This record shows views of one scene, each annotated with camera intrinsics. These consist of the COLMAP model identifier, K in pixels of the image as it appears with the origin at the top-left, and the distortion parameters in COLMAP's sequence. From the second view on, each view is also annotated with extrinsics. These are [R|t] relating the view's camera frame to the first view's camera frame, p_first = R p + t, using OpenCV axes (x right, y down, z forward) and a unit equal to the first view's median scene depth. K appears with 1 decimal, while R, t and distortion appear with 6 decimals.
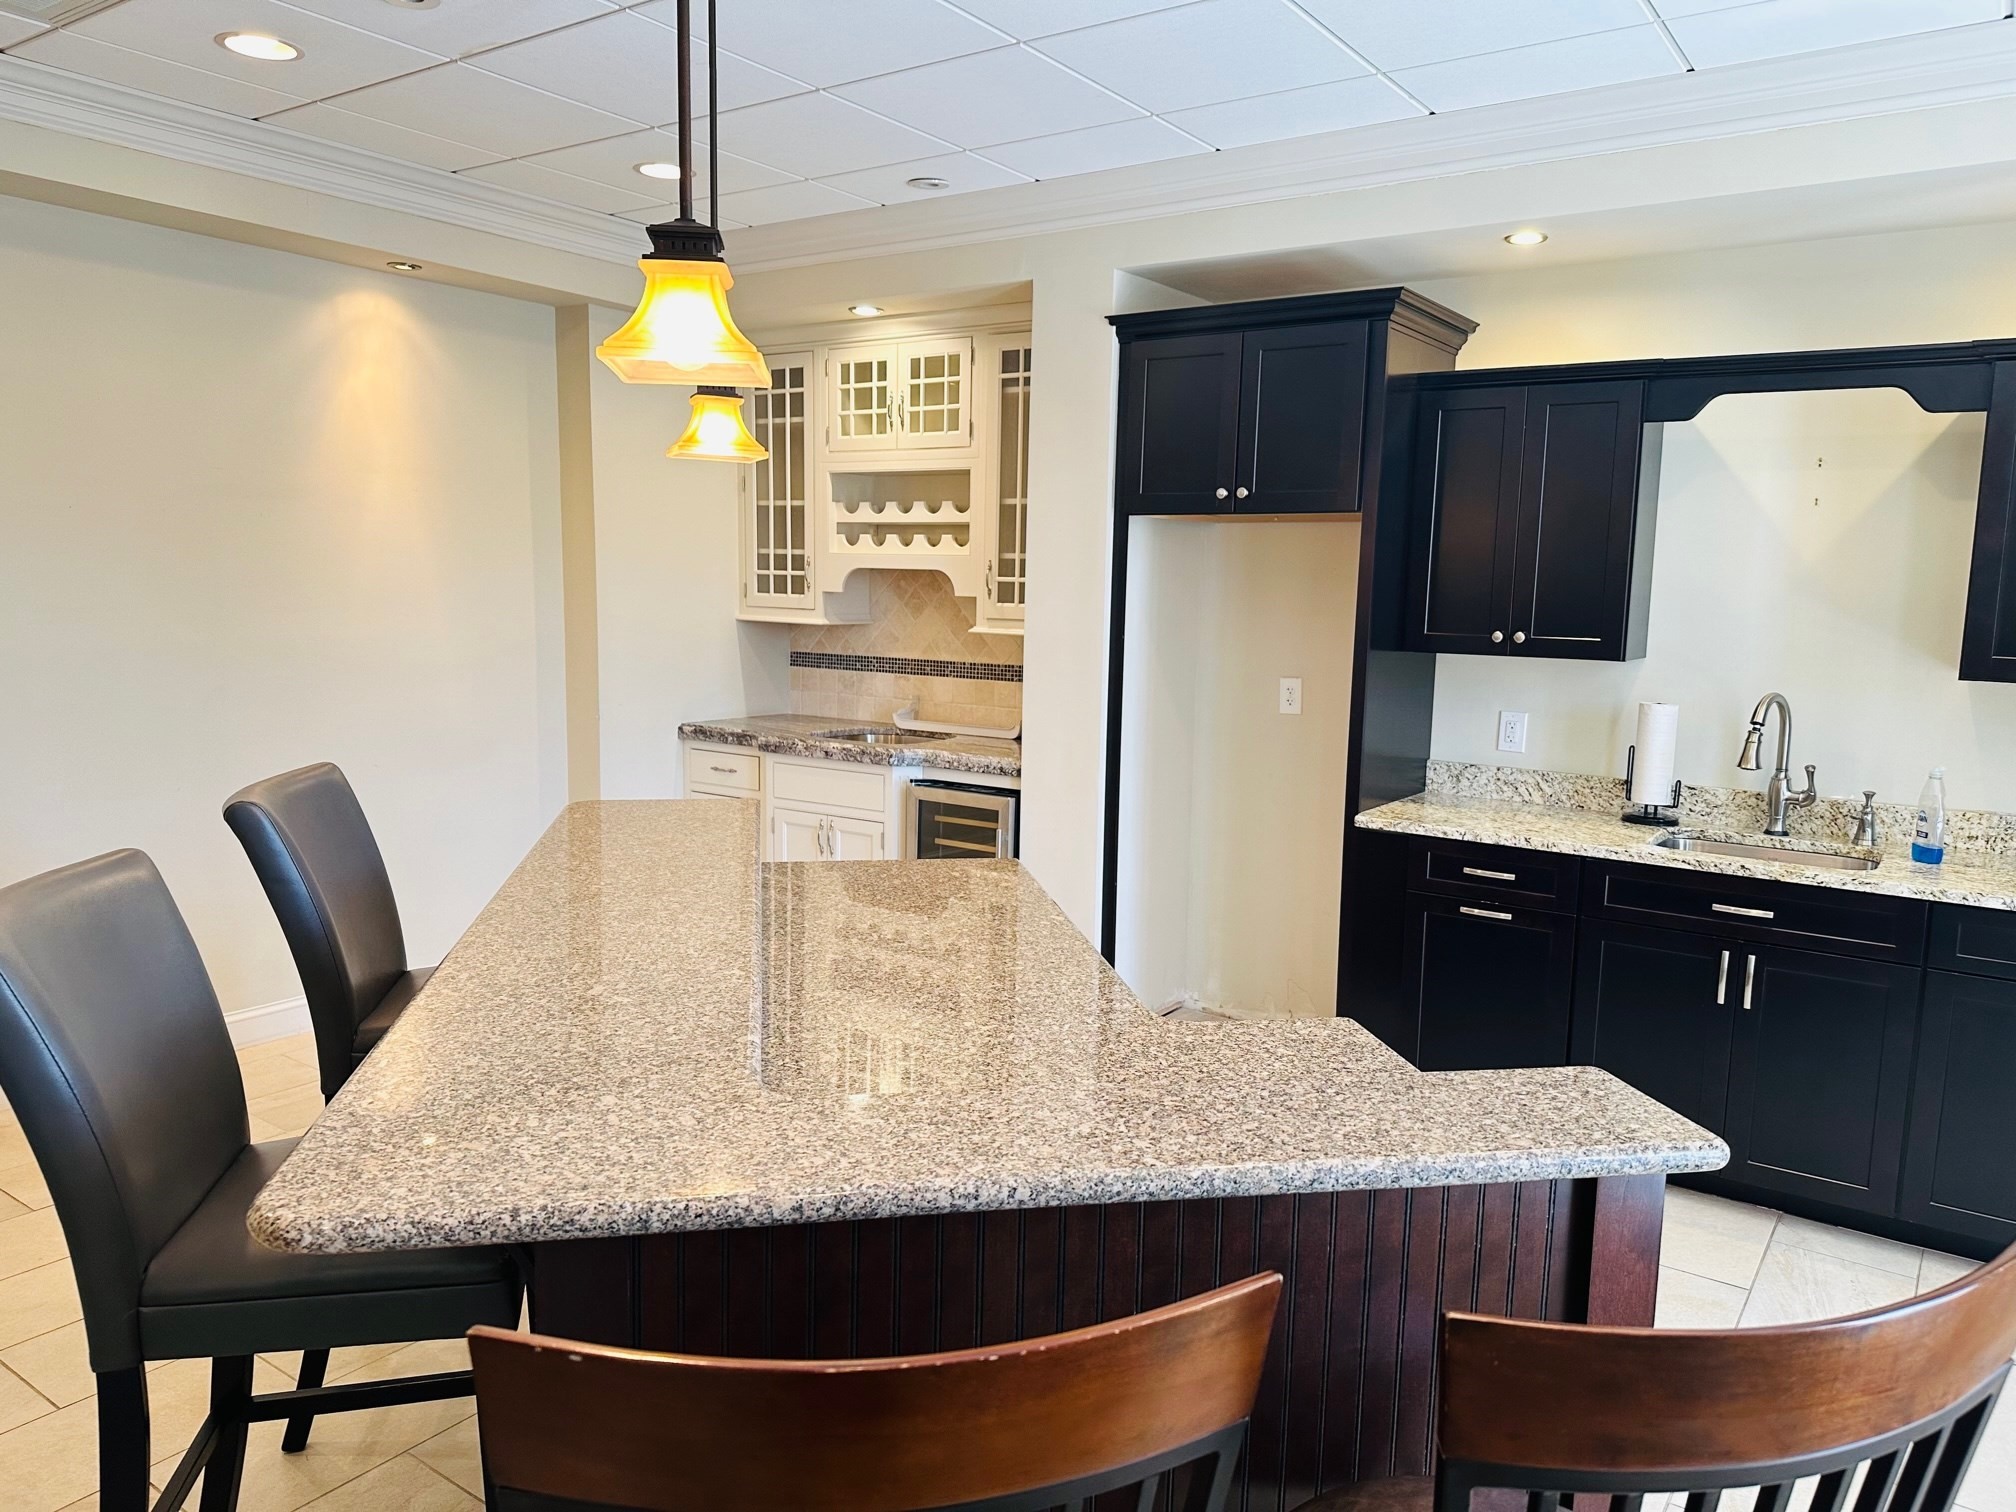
lens RADIAL K [[1415.3, 0, 994.4], [0, 1415.3, 766.7], [0, 0, 1]] dist [0.085437, -0.116599]
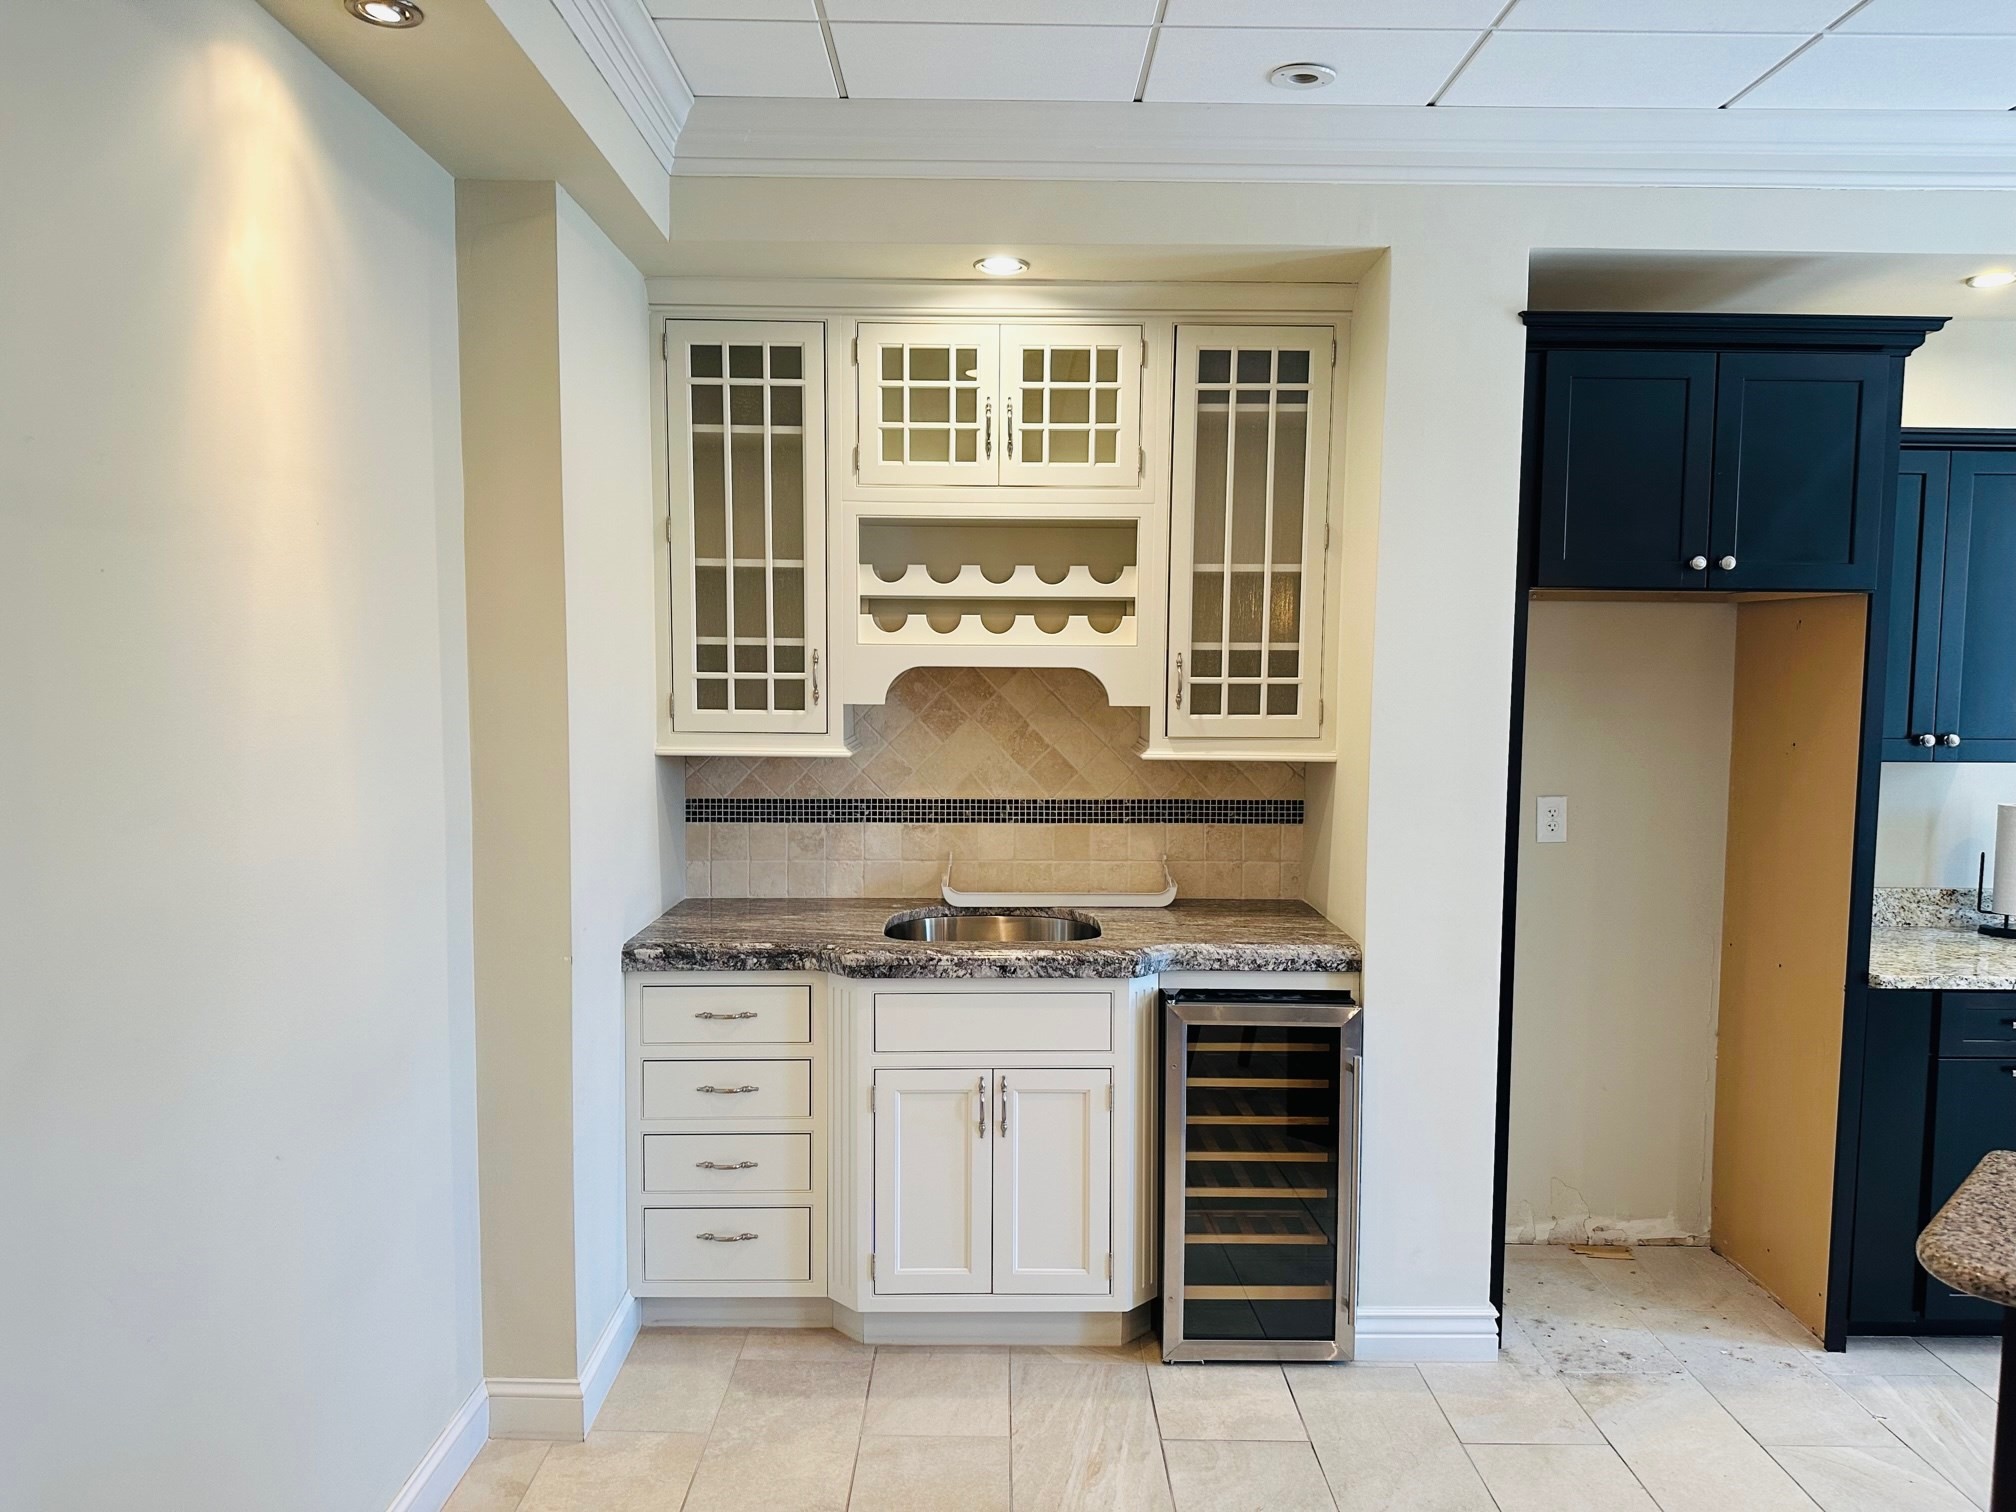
lens RADIAL K [[1415.3, 0, 994.4], [0, 1415.3, 766.7], [0, 0, 1]] dist [0.085437, -0.116599]
pose [[0.815114, -0.060402, 0.576144, -0.513941], [0.088333, 0.995879, -0.020565, -0.092456], [-0.572527, 0.067656, 0.817090, 0.540907]]
